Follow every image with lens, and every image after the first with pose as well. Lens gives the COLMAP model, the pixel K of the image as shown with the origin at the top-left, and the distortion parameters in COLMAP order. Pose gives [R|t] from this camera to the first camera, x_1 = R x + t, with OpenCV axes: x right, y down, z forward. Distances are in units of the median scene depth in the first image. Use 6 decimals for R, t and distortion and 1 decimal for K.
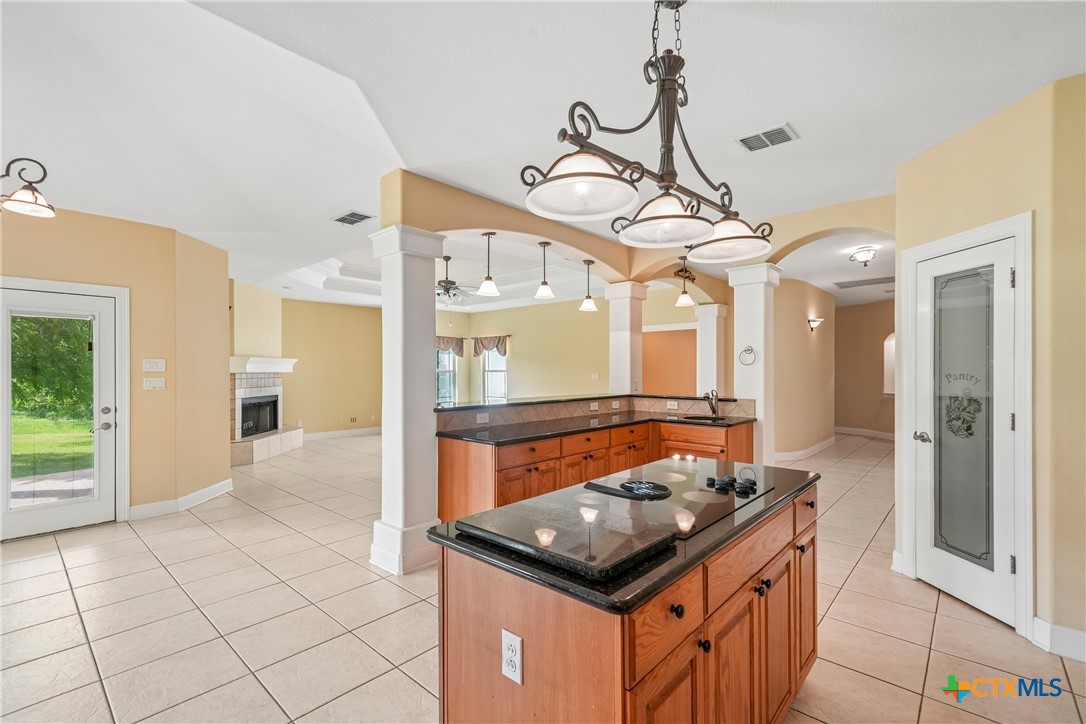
lens RADIAL K [[479.5, 0, 544.7], [0, 479.5, 365.3], [0, 0, 1]] dist [0.005420, 0.001112]
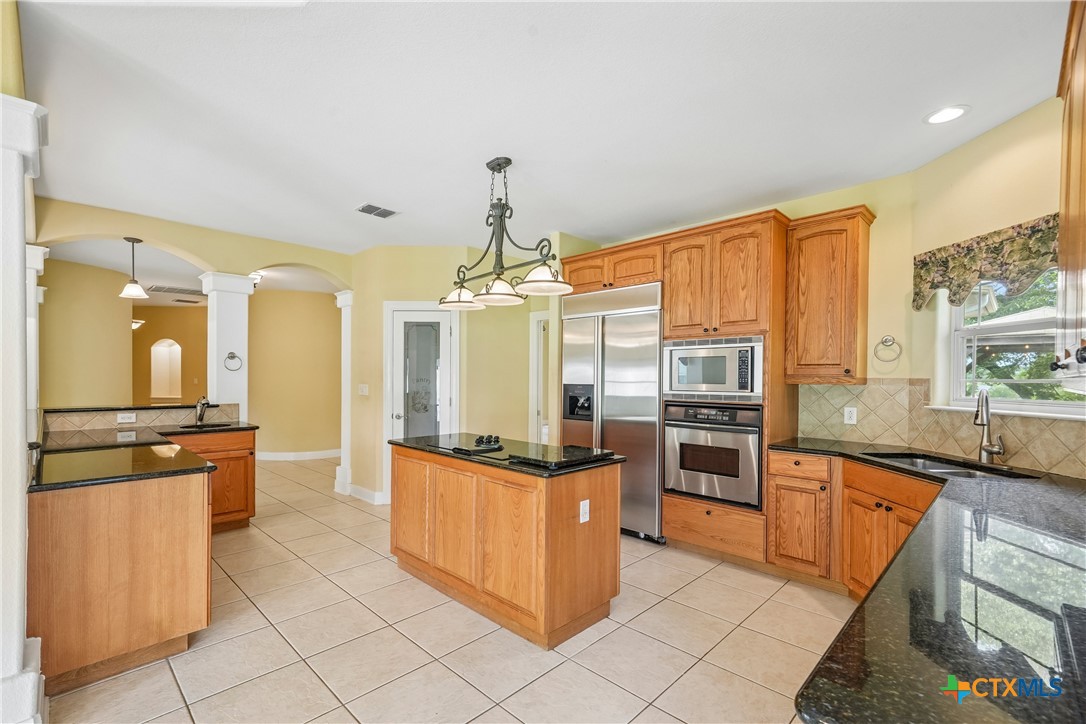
lens RADIAL K [[483.7, 0, 539.1], [0, 483.7, 371.1], [0, 0, 1]] dist [0.017608, -0.000075]
pose [[0.051682, 0.012392, 0.998587, -0.585104], [-0.015008, 0.999820, -0.011630, 0.002612], [-0.998551, -0.014385, 0.051859, 0.286229]]
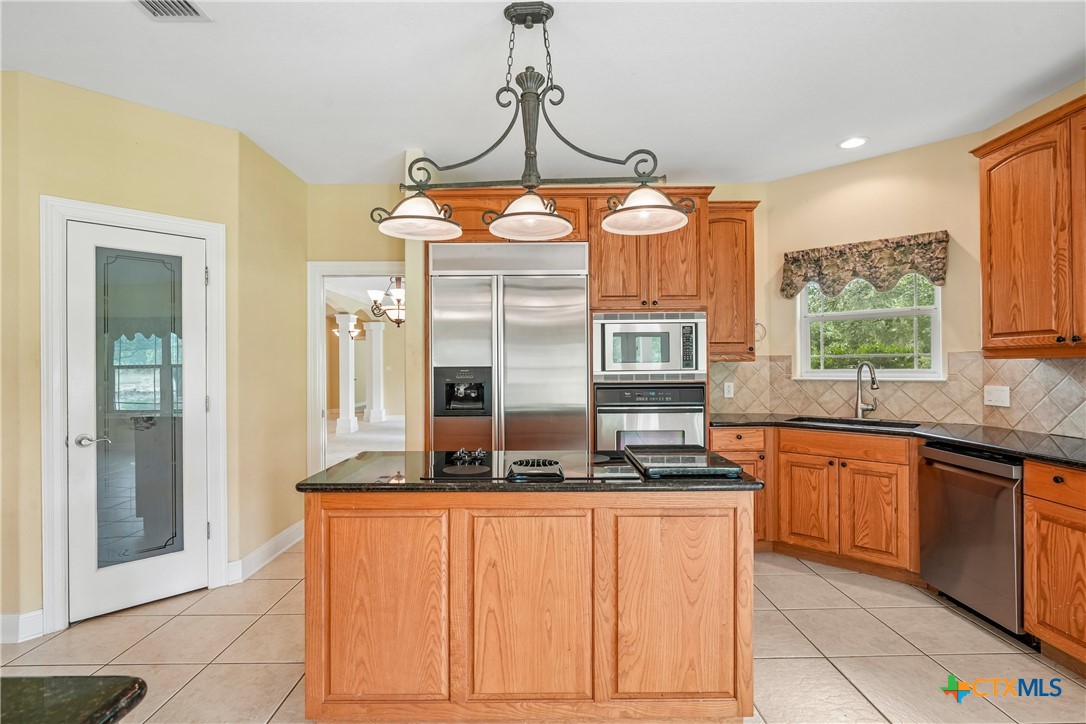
lens RADIAL K [[524.1, 0, 547.0], [0, 524.1, 355.0], [0, 0, 1]] dist [-0.001720, 0.000680]
pose [[-0.671599, 0.020996, 0.740617, -0.256368], [0.000800, 0.999618, -0.027613, 0.020535], [-0.740915, -0.017952, -0.671359, 0.681091]]
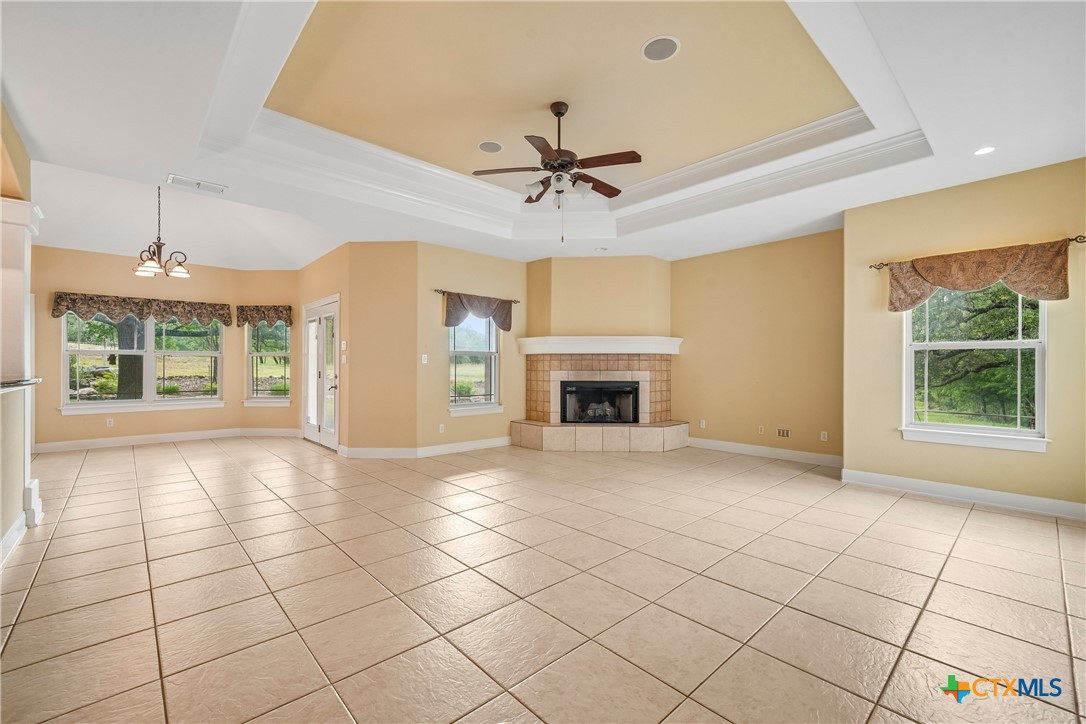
lens RADIAL K [[462.5, 0, 545.7], [0, 462.5, 367.1], [0, 0, 1]] dist [0.001288, 0.005504]
pose [[-0.099484, 0.004290, -0.995030, 0.445420], [0.009766, 0.999947, 0.003335, 0.061704], [0.994991, -0.009386, -0.099521, 1.692956]]
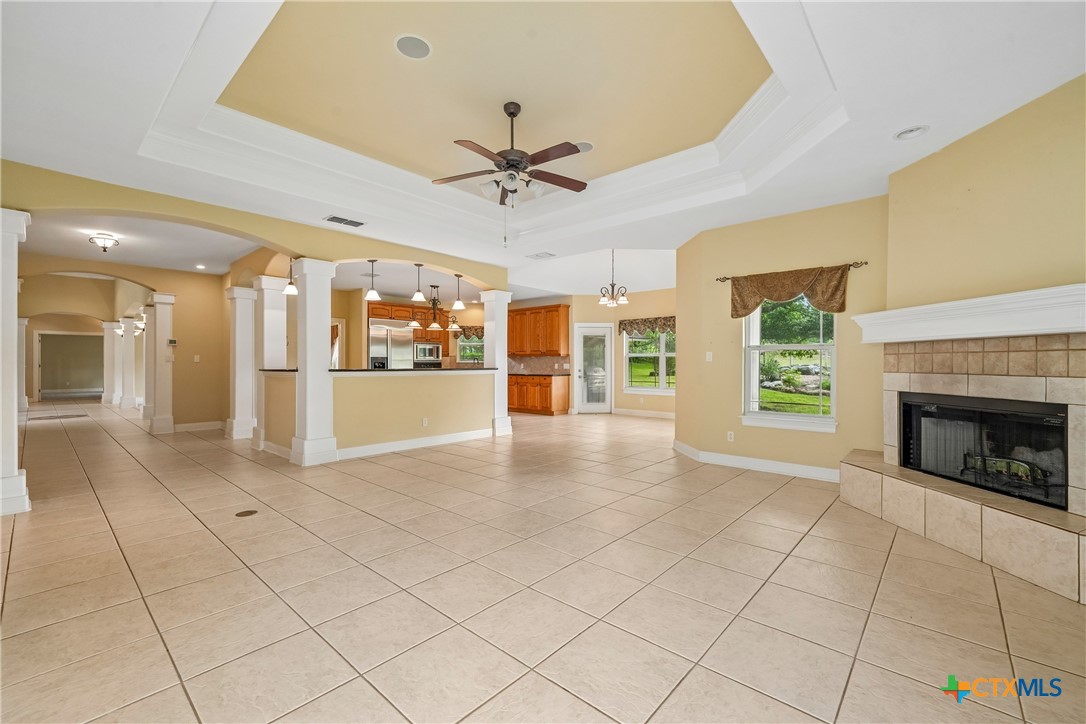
lens RADIAL K [[457.1, 0, 533.7], [0, 457.1, 364.5], [0, 0, 1]] dist [0.001376, 0.005529]
pose [[-0.999773, 0.000376, 0.021313, -0.385457], [0.000215, 0.999972, -0.007545, 0.069473], [-0.021315, -0.007538, -0.999744, 2.416955]]
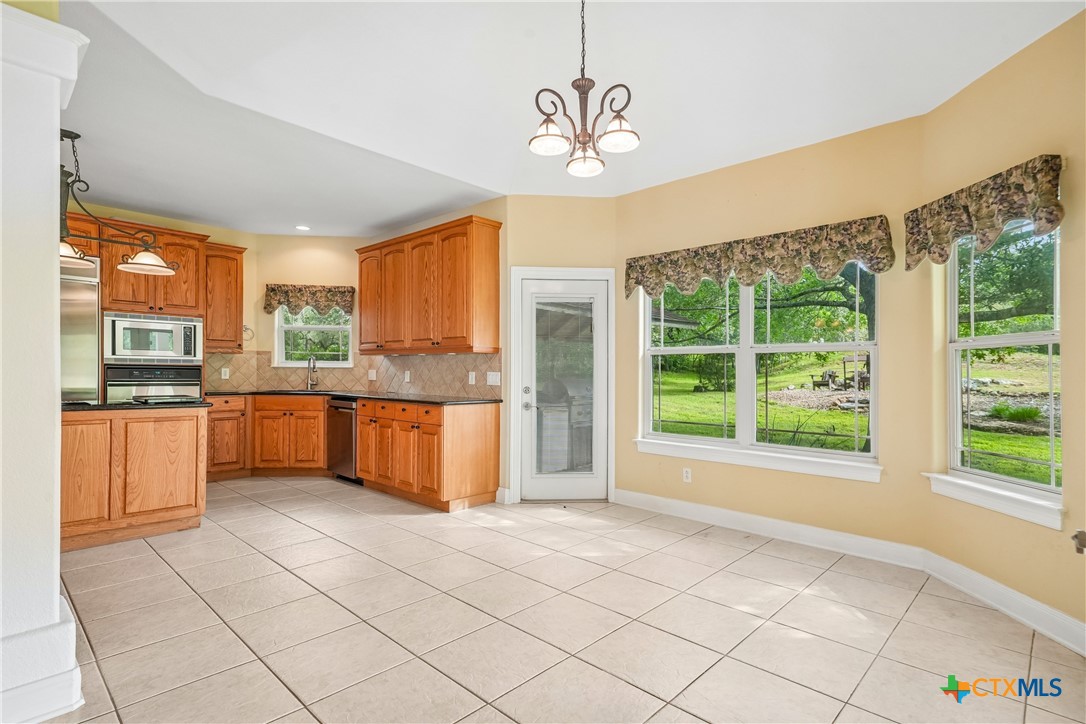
lens RADIAL K [[536.8, 0, 547.4], [0, 536.8, 378.7], [0, 0, 1]] dist [0.015223, 0.000013]
pose [[-0.999242, -0.011014, 0.037325, -0.652179], [-0.010830, 0.999928, 0.005140, 0.054227], [-0.037379, 0.004732, -0.999290, 1.157293]]
